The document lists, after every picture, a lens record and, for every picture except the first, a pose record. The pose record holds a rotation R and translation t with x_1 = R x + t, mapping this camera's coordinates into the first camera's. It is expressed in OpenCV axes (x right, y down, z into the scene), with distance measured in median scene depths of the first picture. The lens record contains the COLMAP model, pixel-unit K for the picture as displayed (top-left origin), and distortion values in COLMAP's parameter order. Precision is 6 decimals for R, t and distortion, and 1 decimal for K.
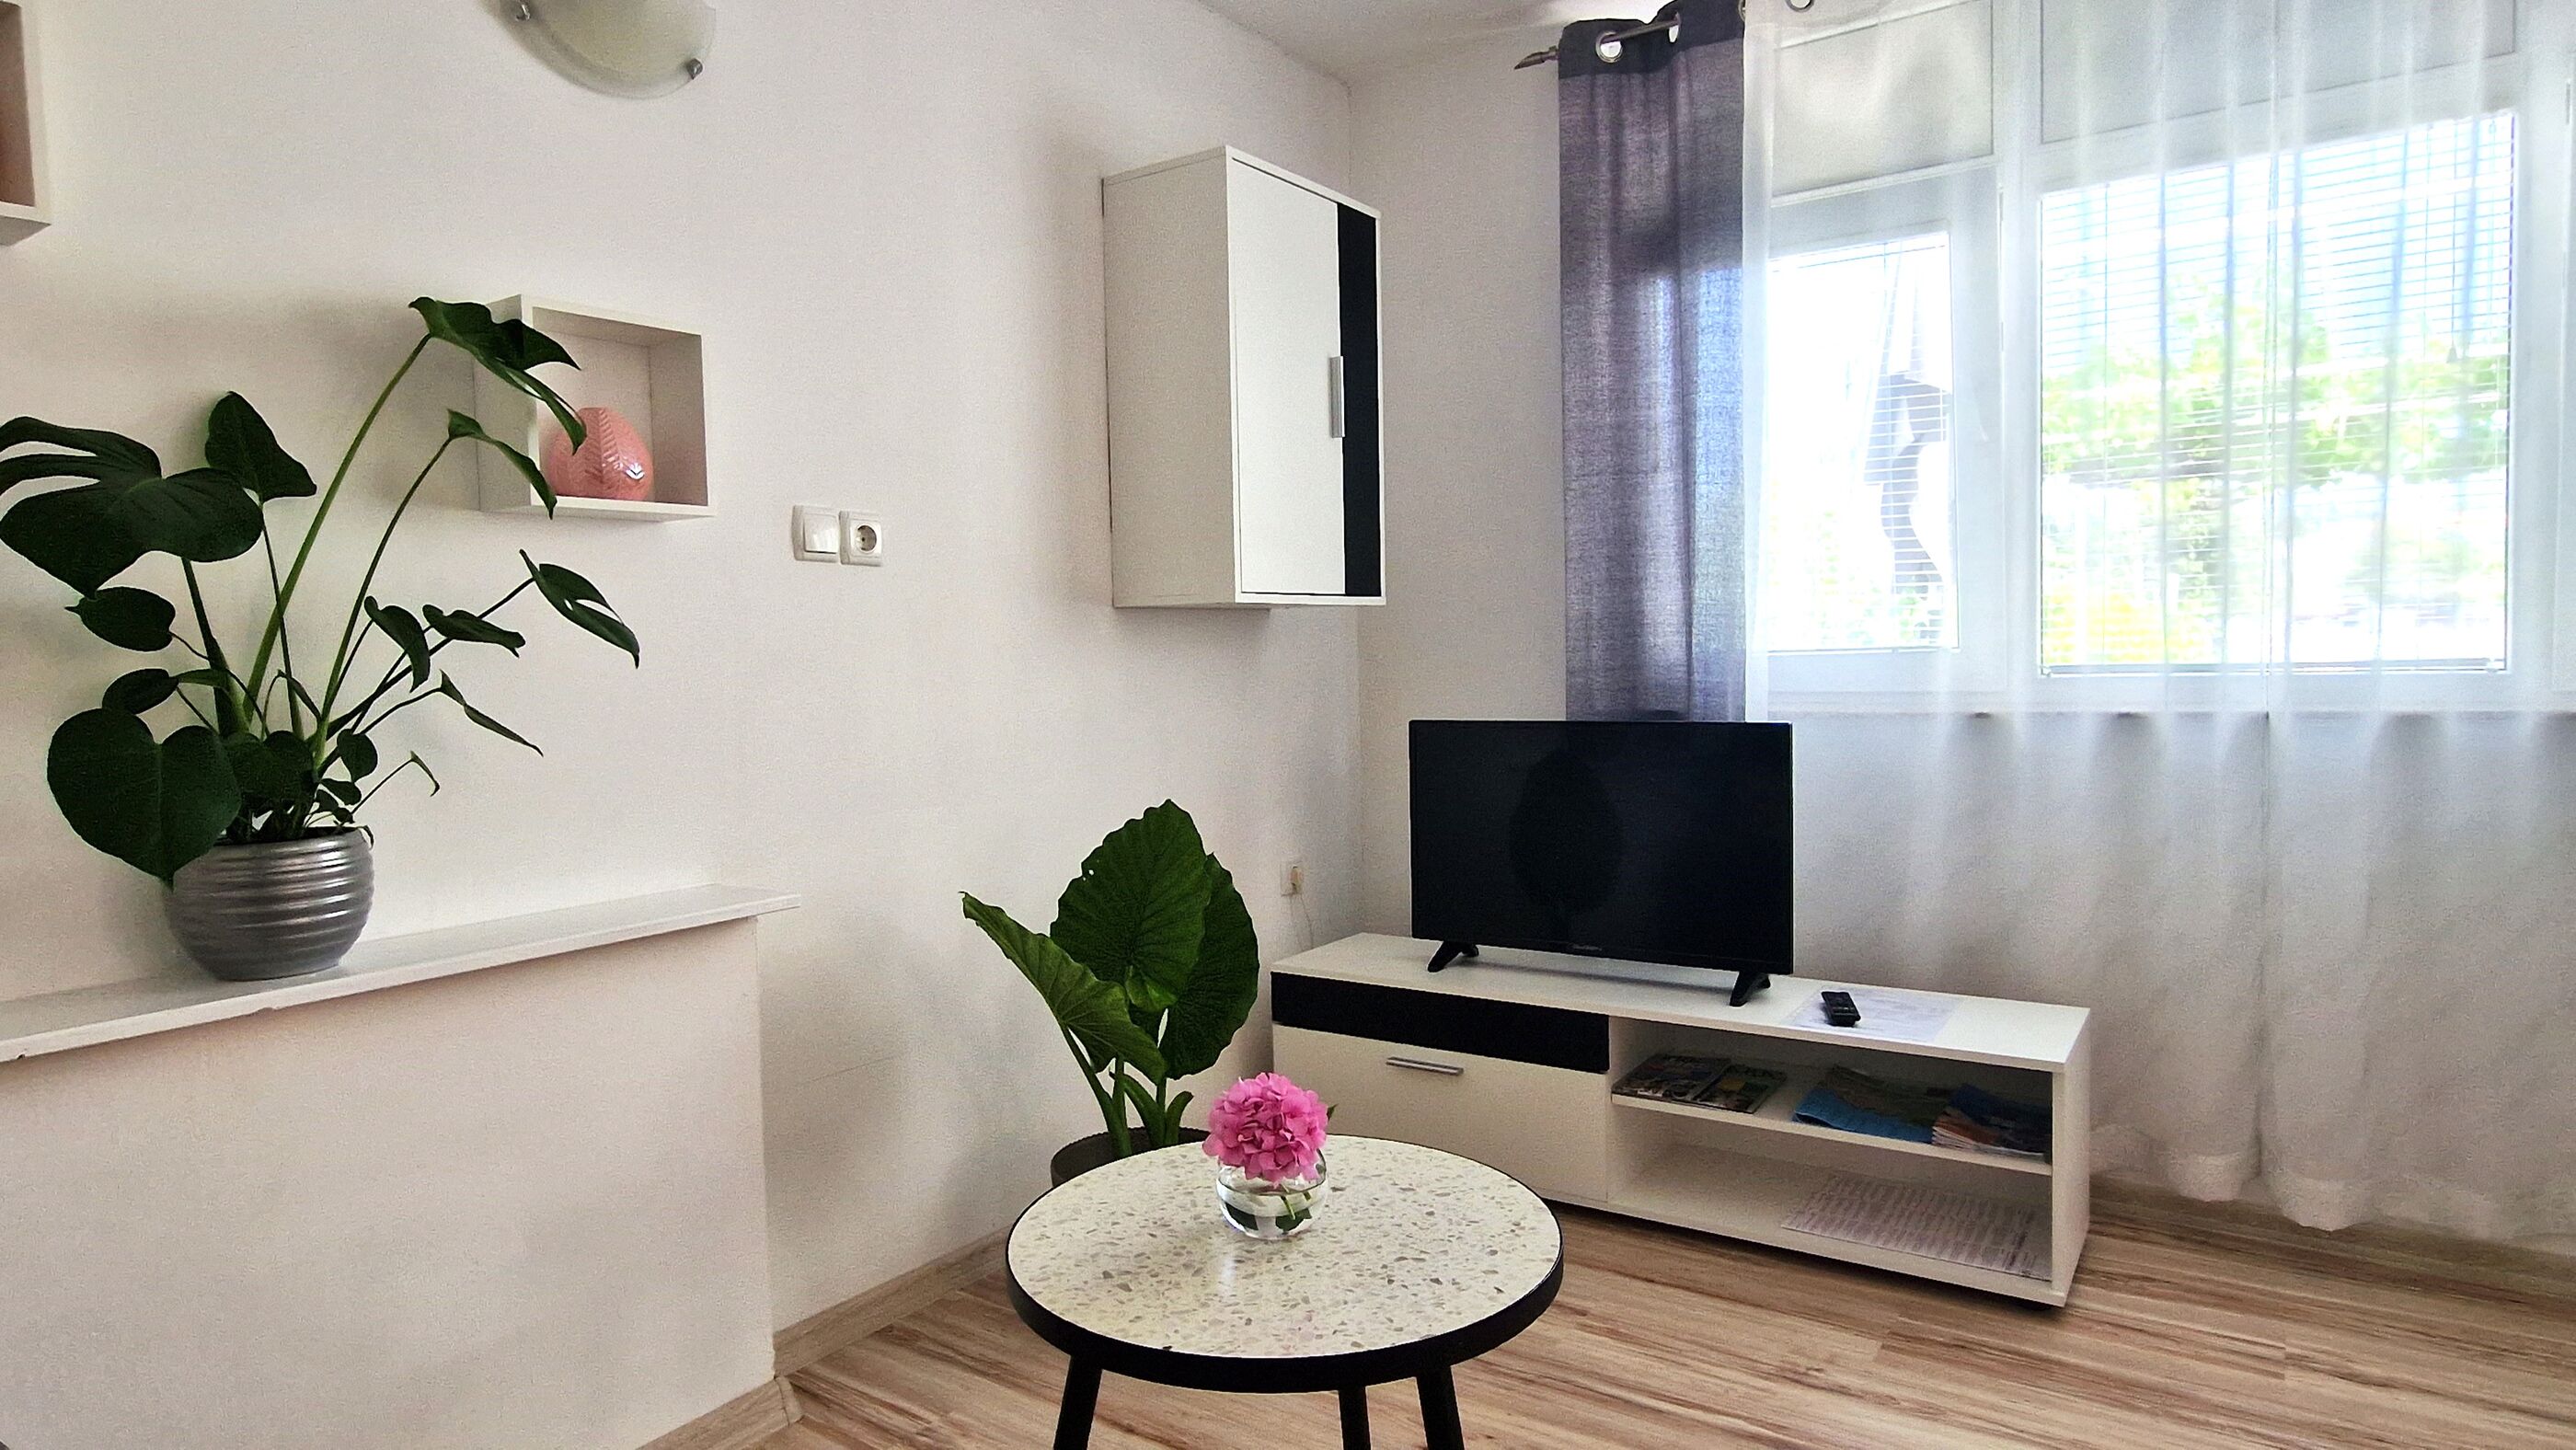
lens RADIAL K [[1460.8, 0, 1287.7], [0, 1460.8, 717.6], [0, 0, 1]] dist [0.000310, -0.001760]
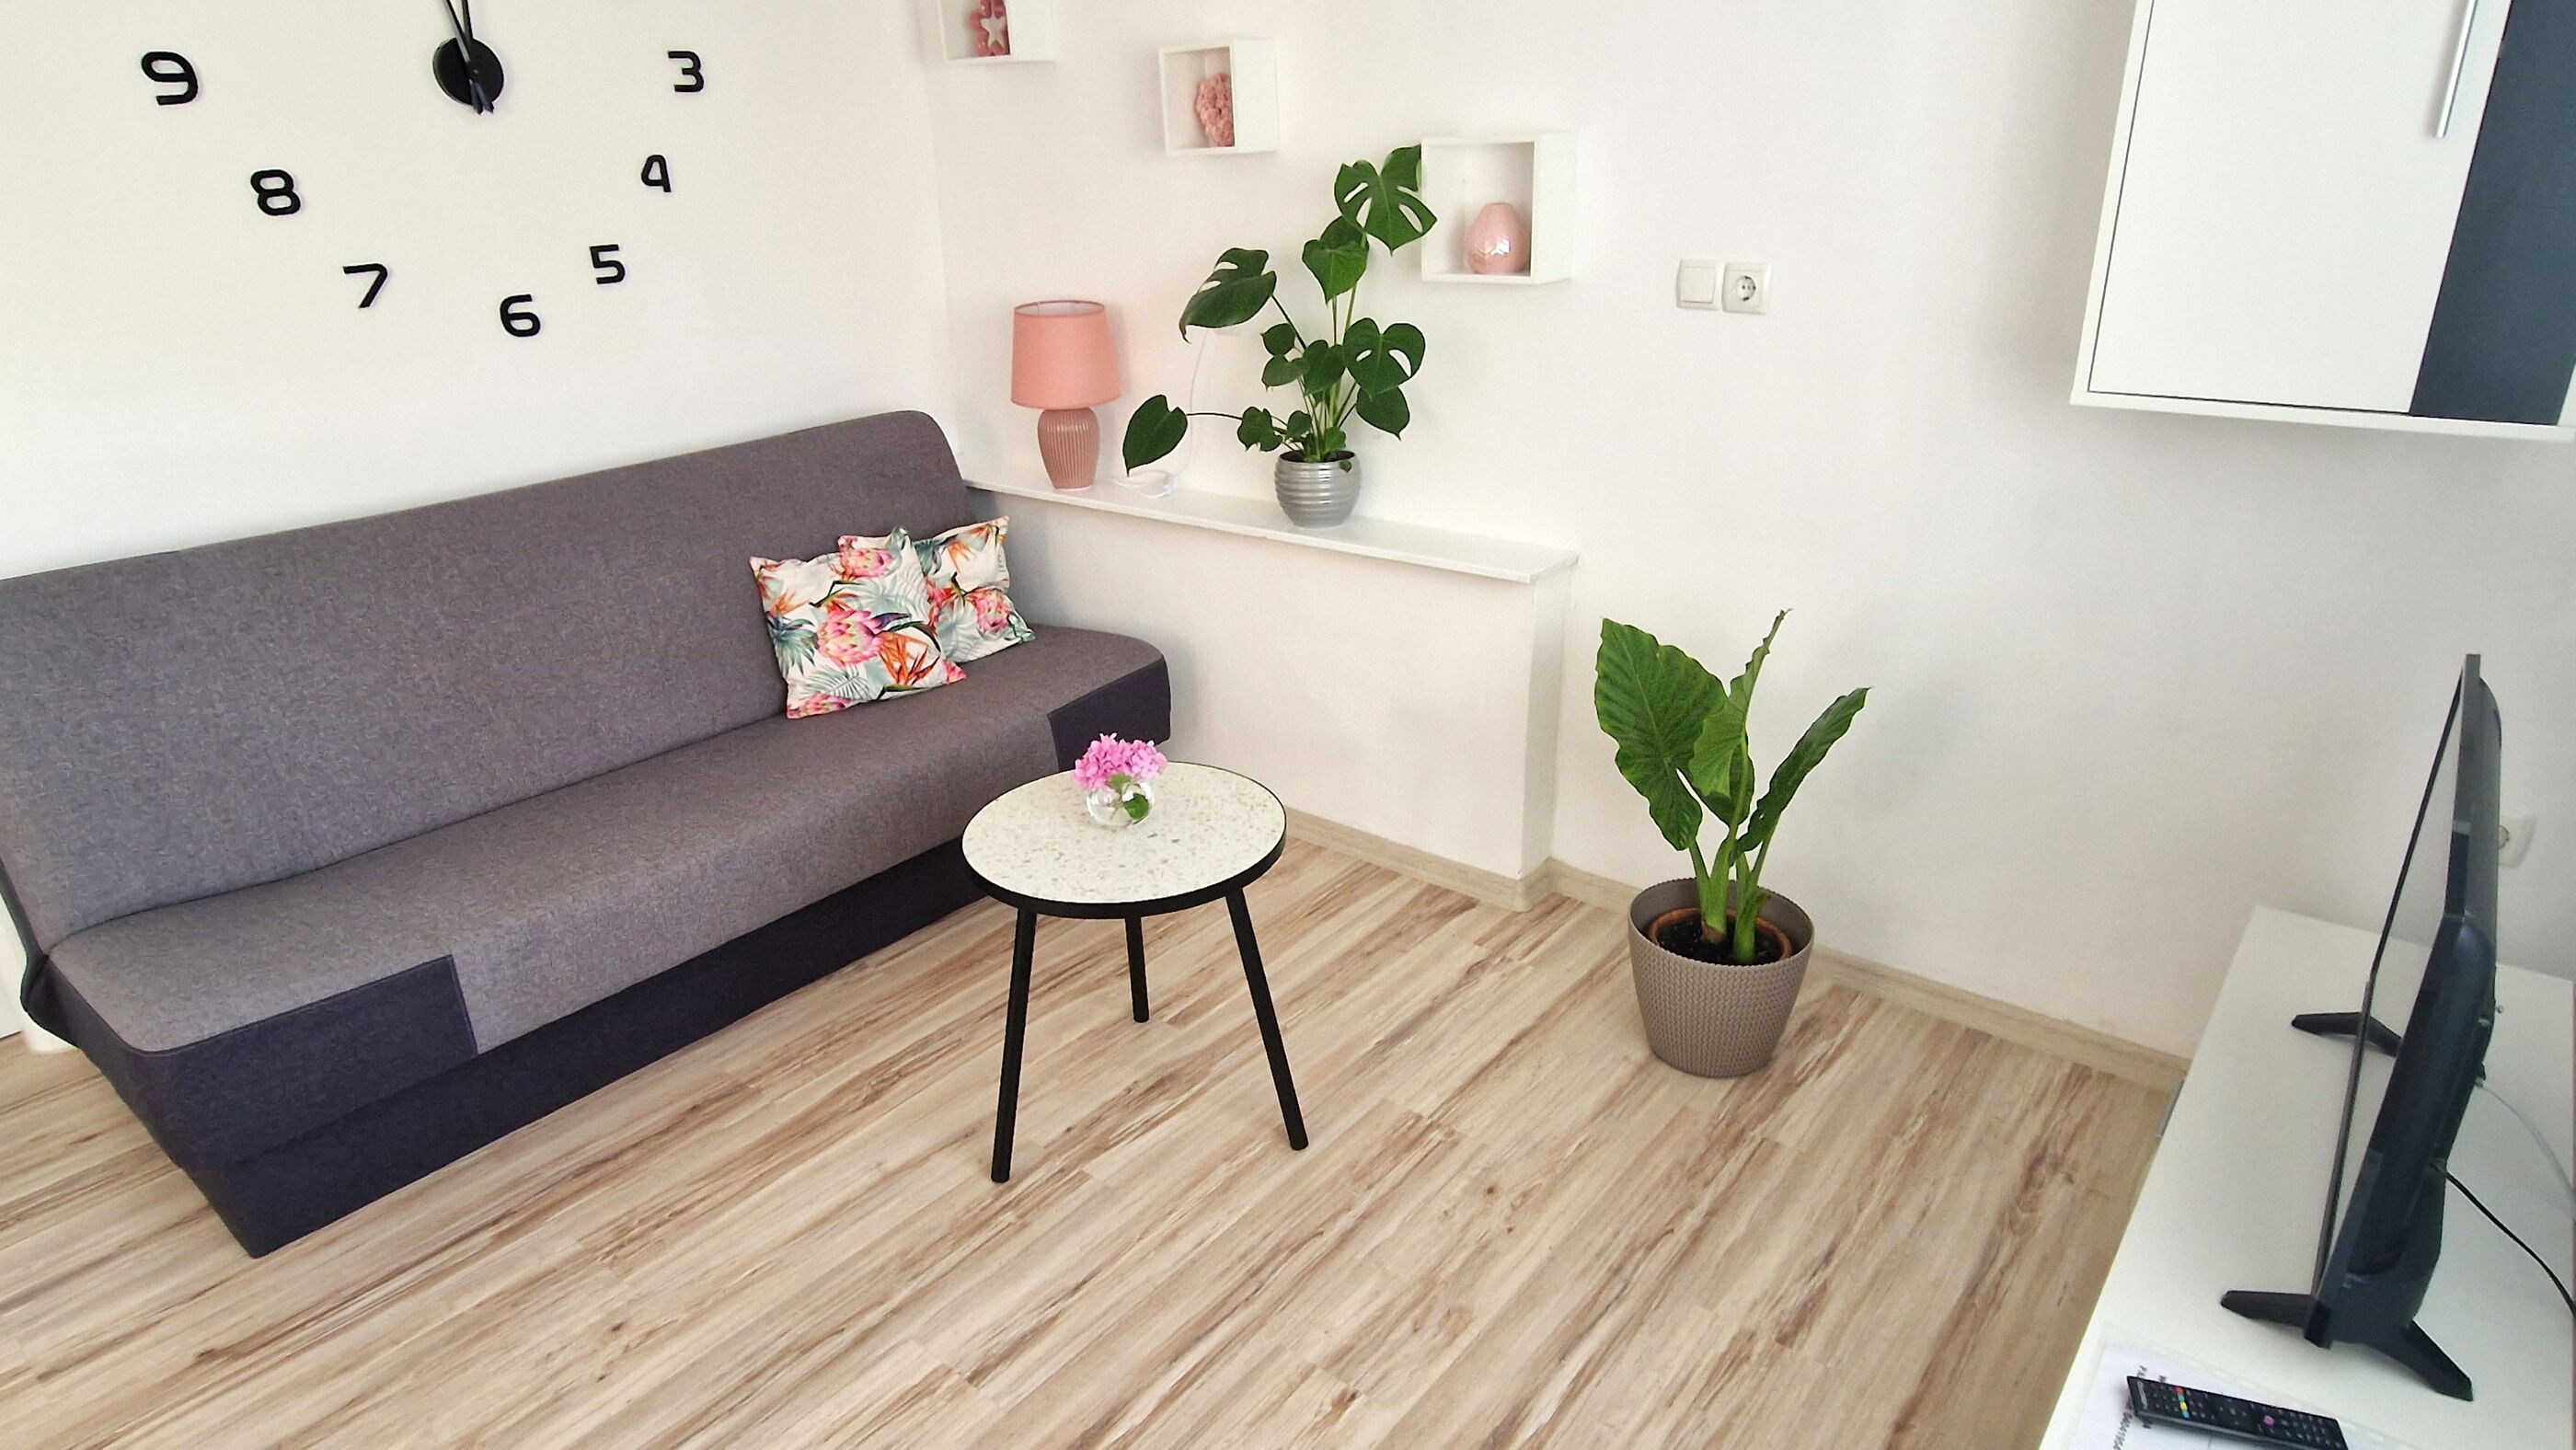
lens RADIAL K [[1460.8, 0, 1277.7], [0, 1460.8, 728.4], [0, 0, 1]] dist [0.000310, -0.001760]
pose [[-0.087179, 0.397158, -0.913600, 0.843254], [-0.014828, 0.916473, 0.399822, -0.247185], [0.996082, 0.048403, -0.074008, 0.738976]]
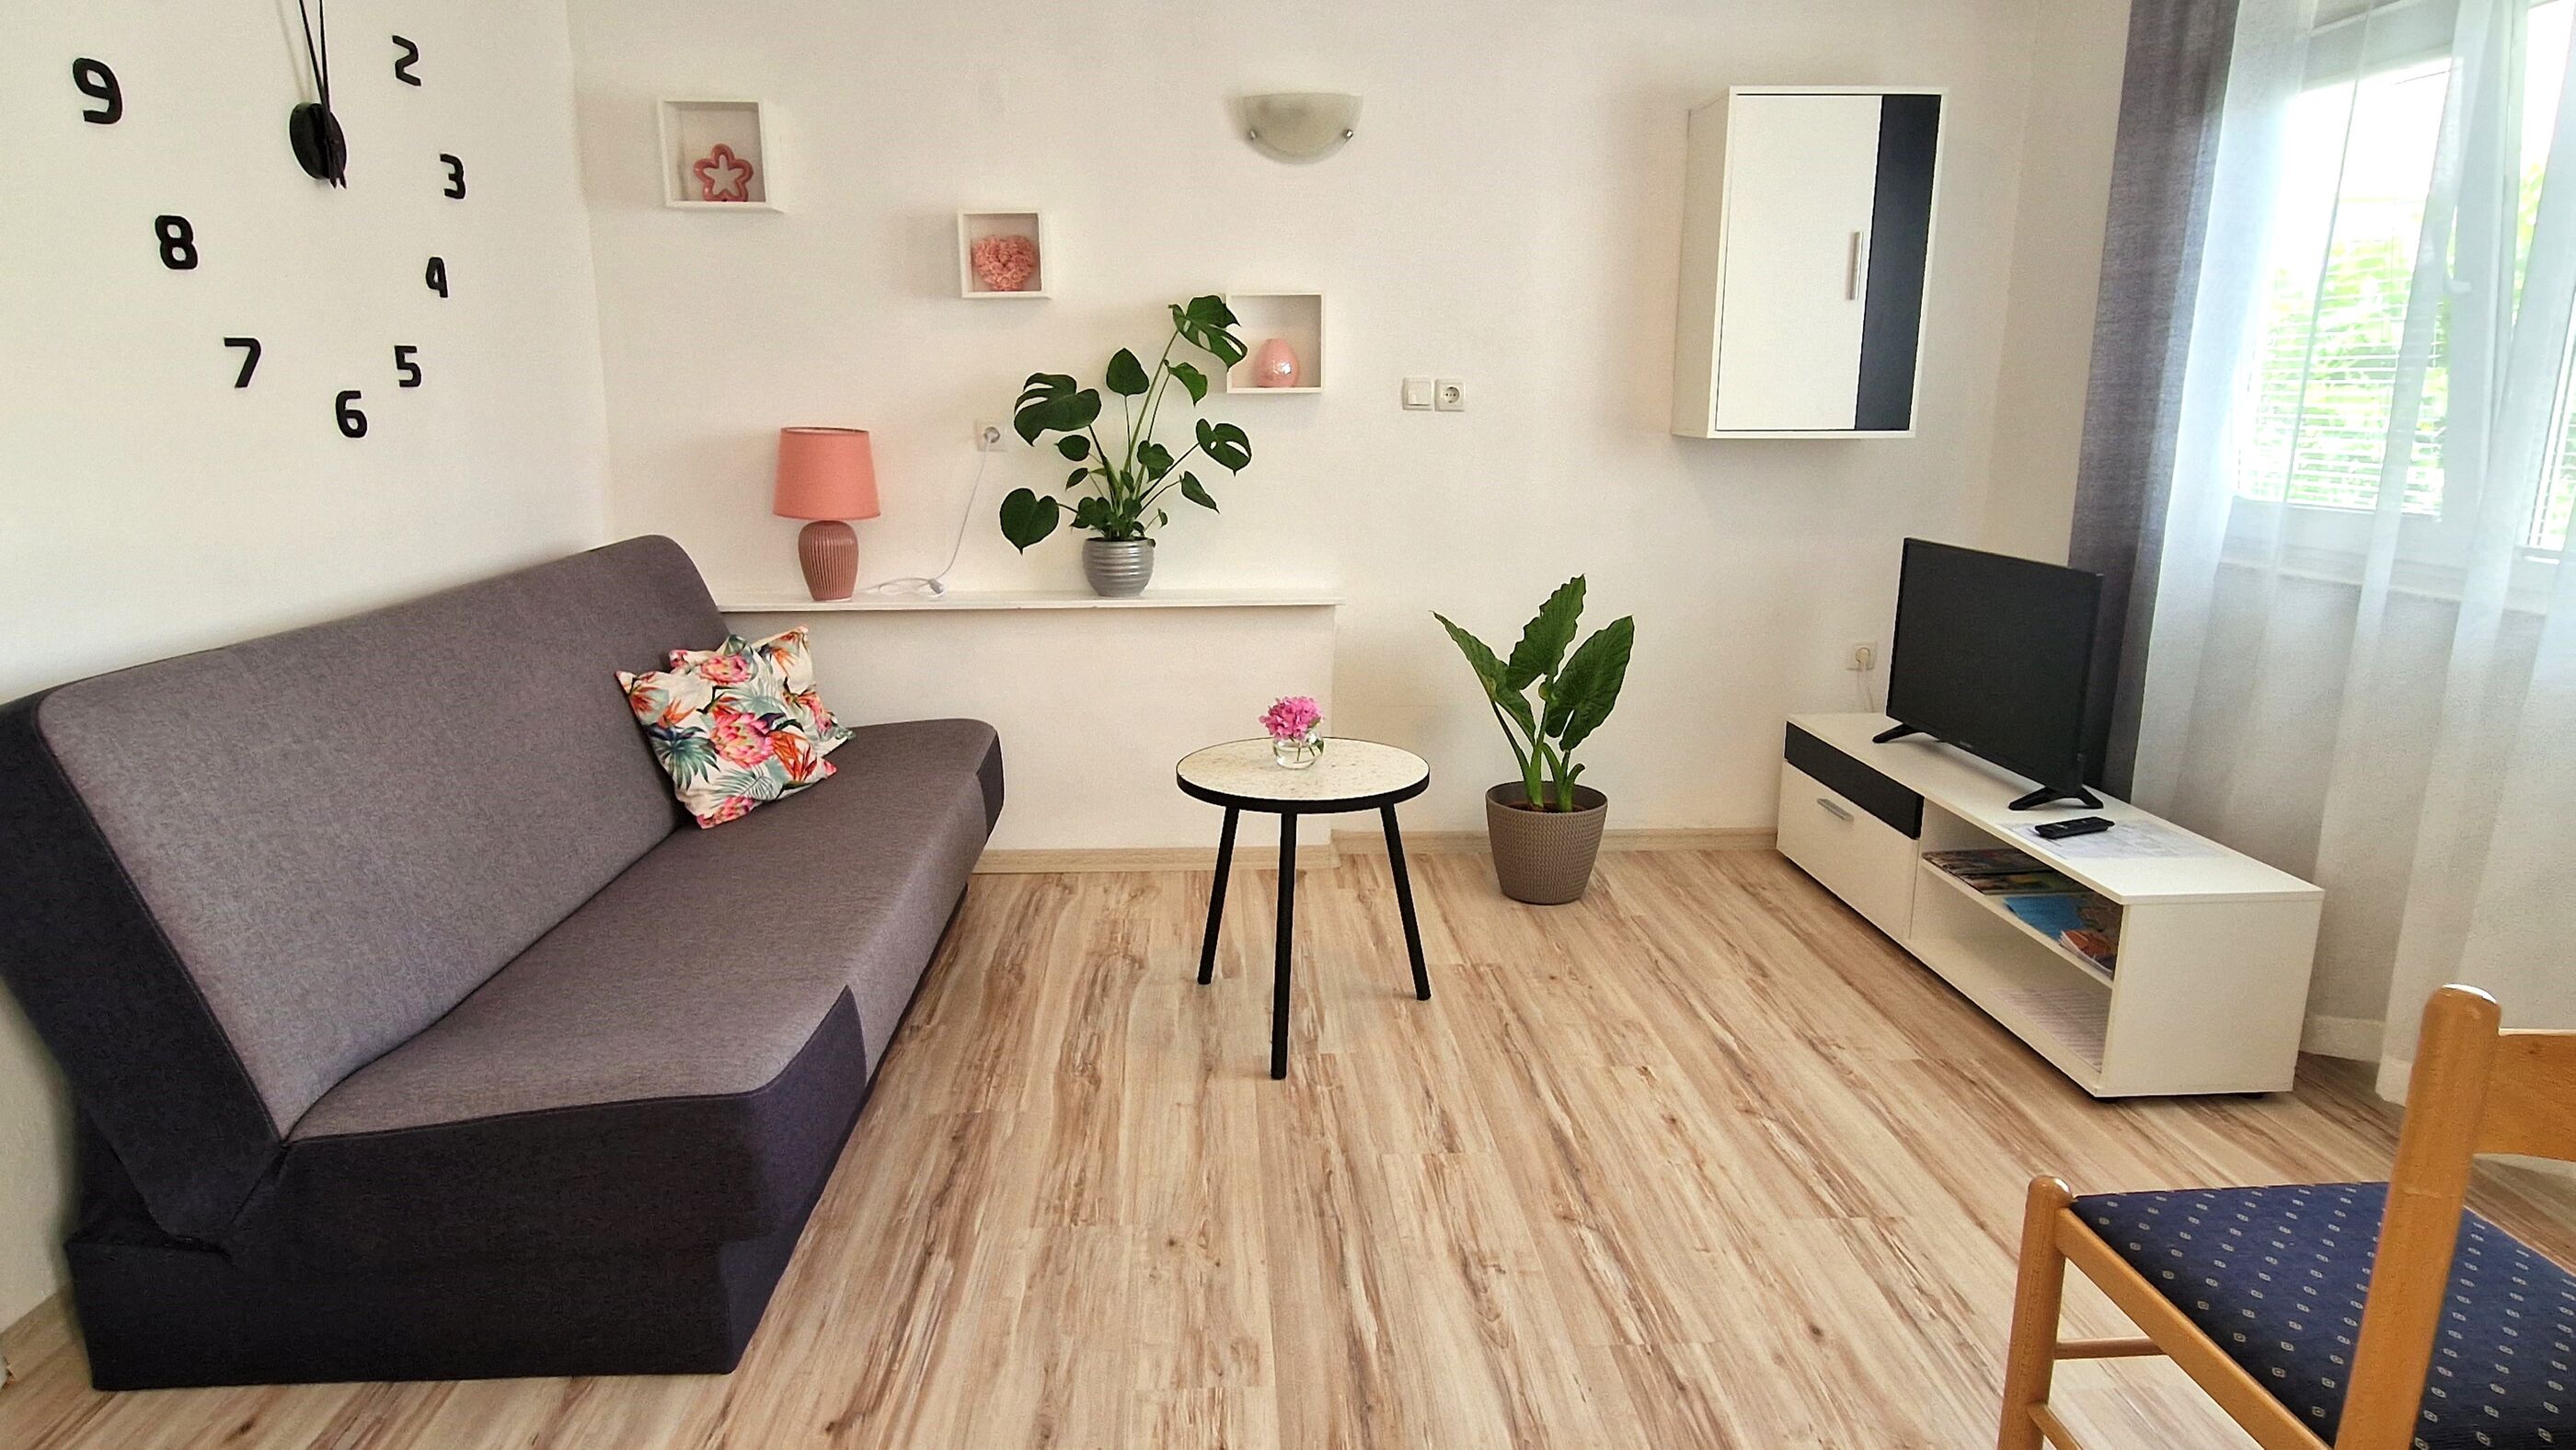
lens RADIAL K [[1460.8, 0, 1280.2], [0, 1460.8, 726.9], [0, 0, 1]] dist [0.000310, -0.001760]
pose [[0.610307, 0.198620, -0.766861, 0.923340], [-0.052682, 0.976091, 0.210884, -0.093065], [0.790411, -0.088303, 0.606178, -0.188193]]
